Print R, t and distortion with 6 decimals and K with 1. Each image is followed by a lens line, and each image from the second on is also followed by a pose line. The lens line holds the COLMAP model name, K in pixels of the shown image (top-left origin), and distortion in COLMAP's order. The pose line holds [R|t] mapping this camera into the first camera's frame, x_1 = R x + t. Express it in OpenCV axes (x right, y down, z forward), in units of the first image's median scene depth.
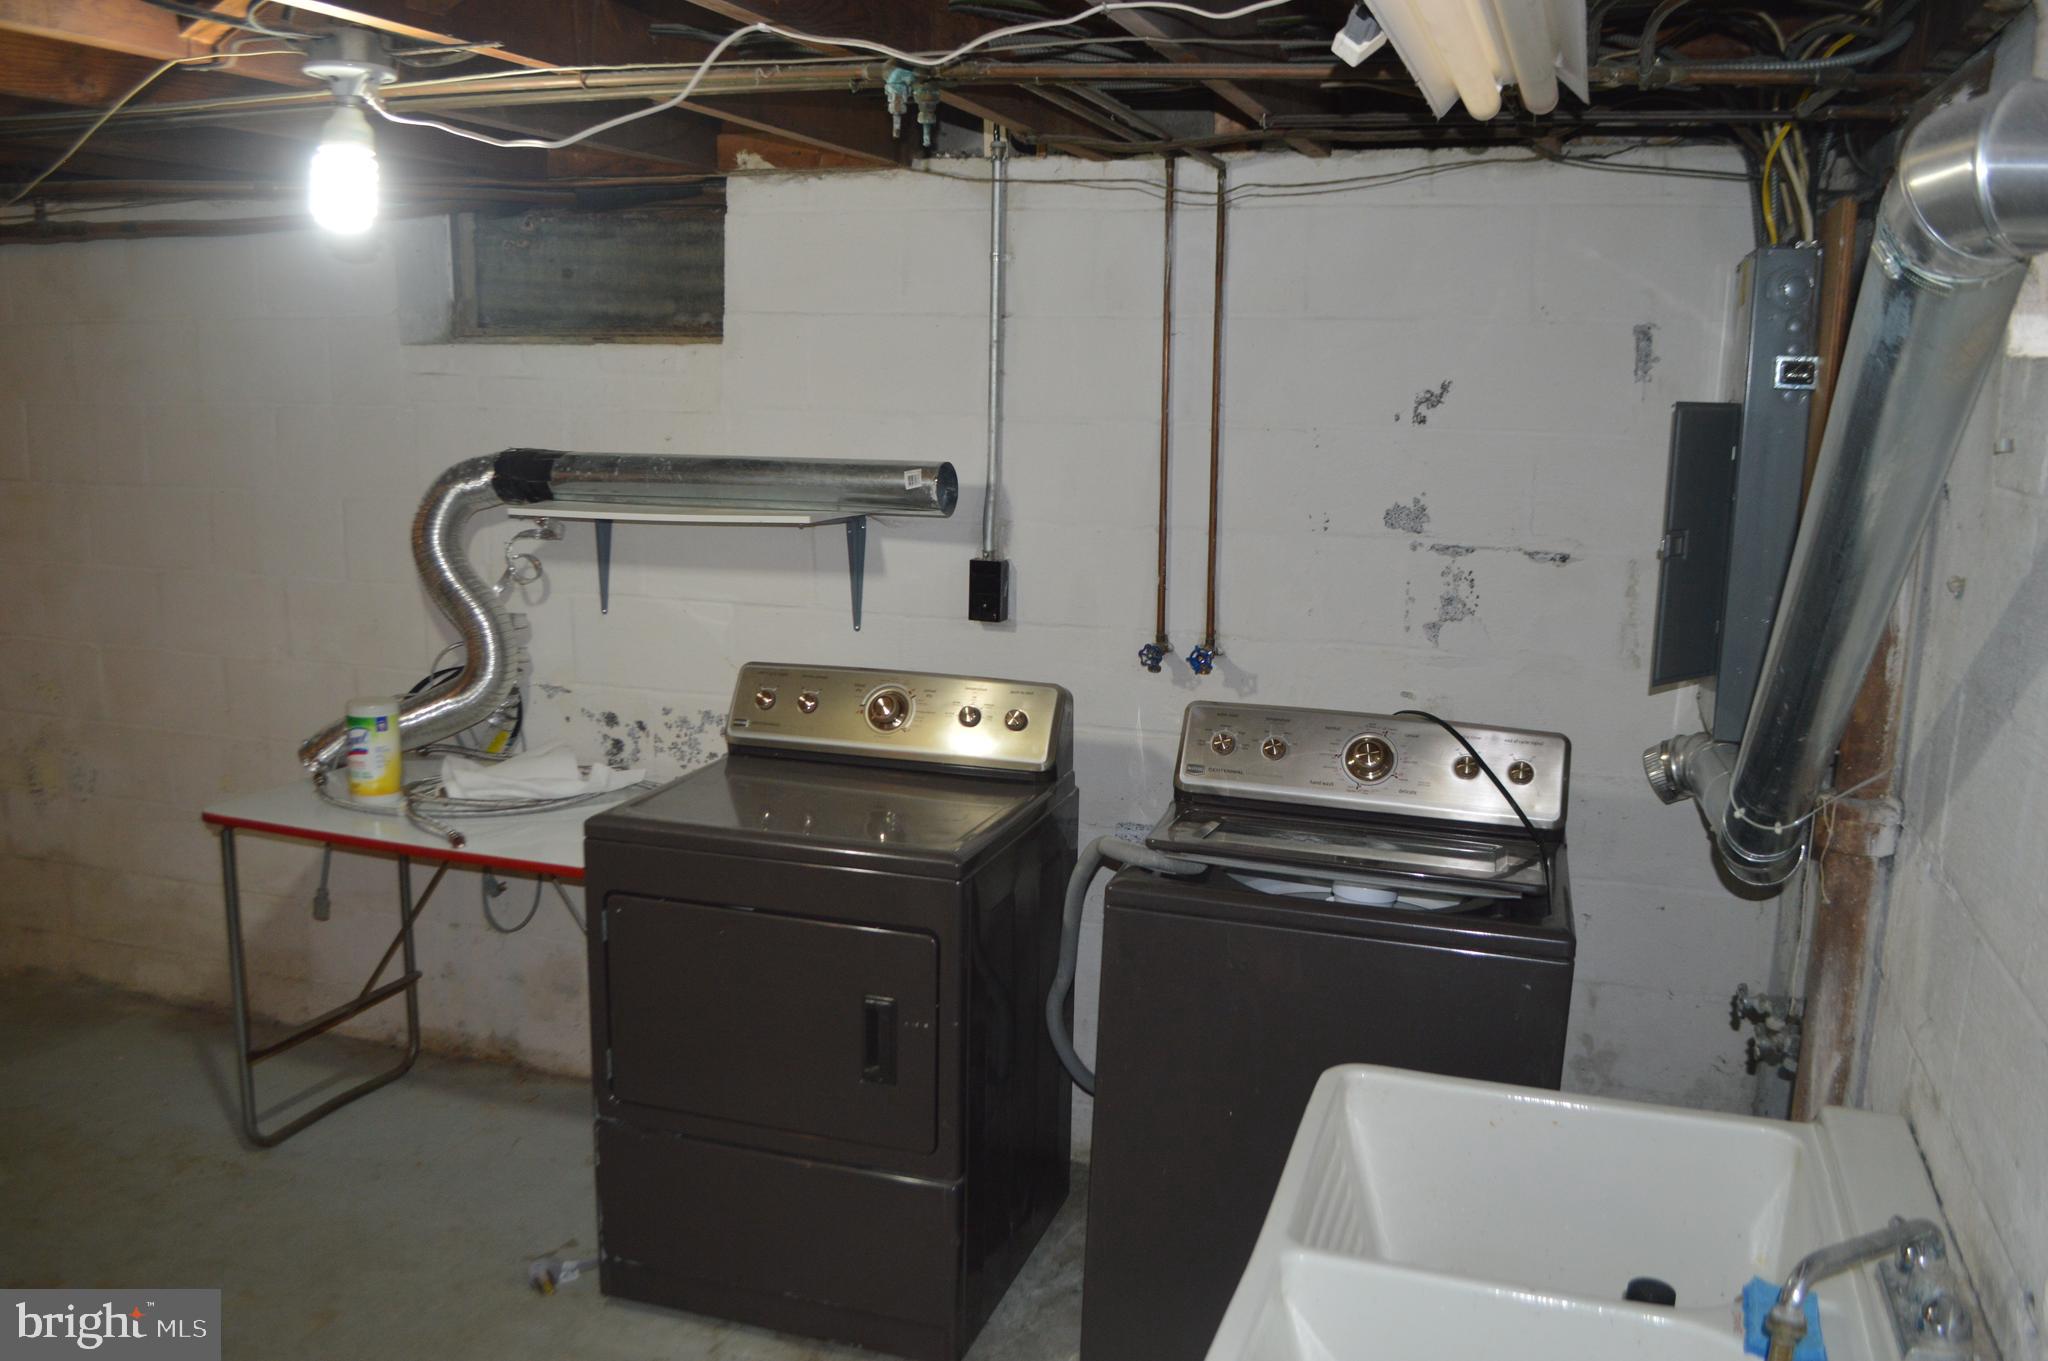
lens RADIAL K [[1709.6, 0, 1024.5], [0, 1709.6, 682.2], [0, 0, 1]] dist [-0.054498, 0.000302]
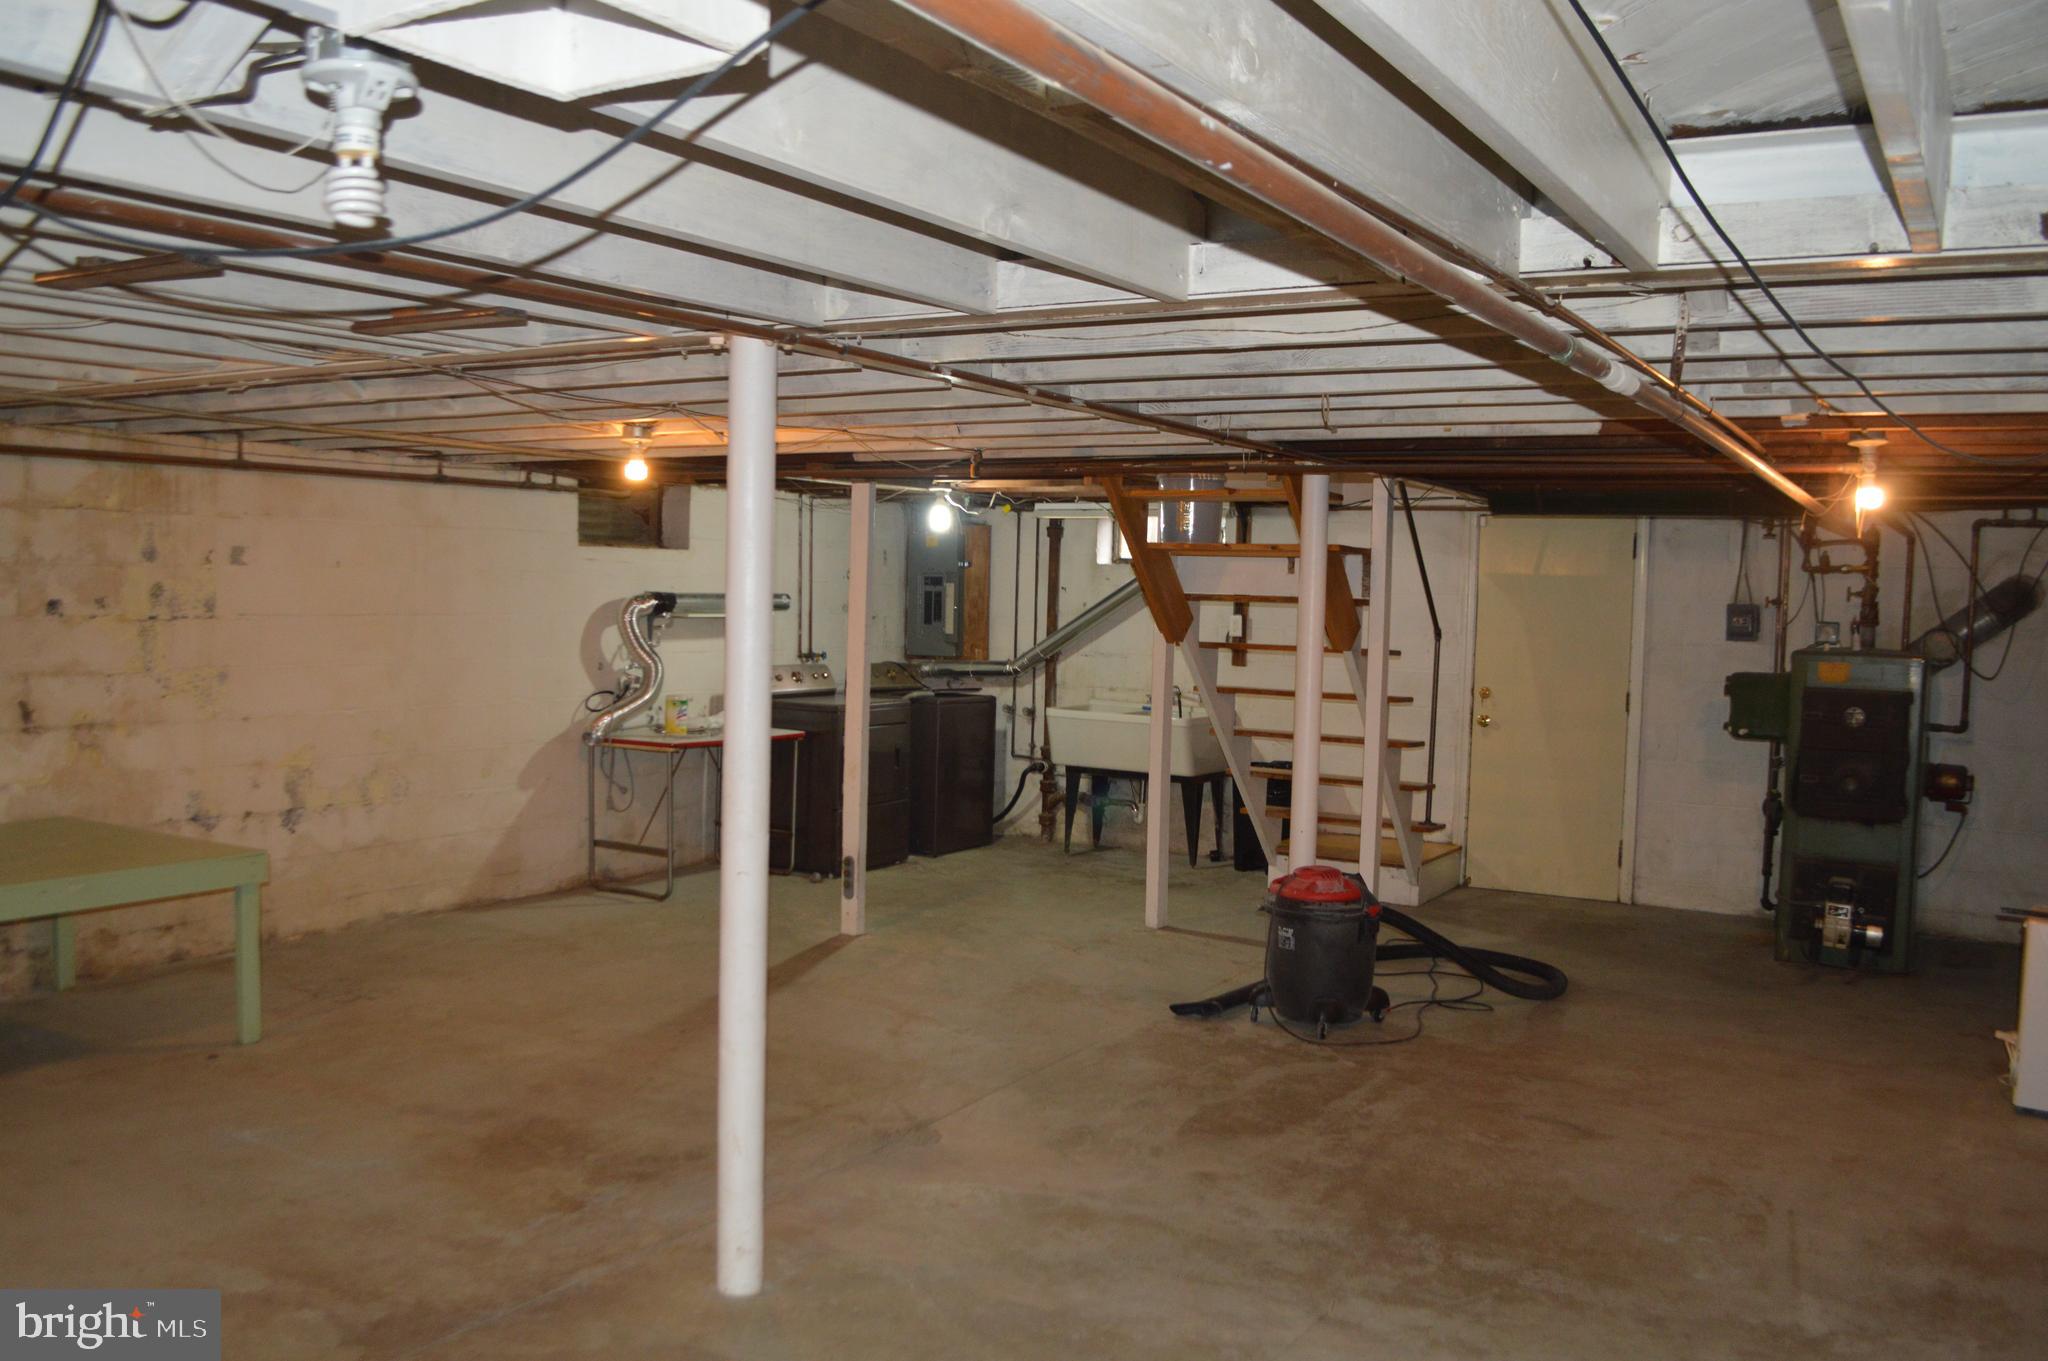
lens RADIAL K [[1709.6, 0, 1023.5], [0, 1709.6, 683.0], [0, 0, 1]] dist [-0.054498, 0.000302]
pose [[0.203353, -0.064114, 0.977004, -2.690741], [0.162862, 0.986167, 0.030818, 0.001023], [-0.965466, 0.152850, 0.210982, 0.003953]]
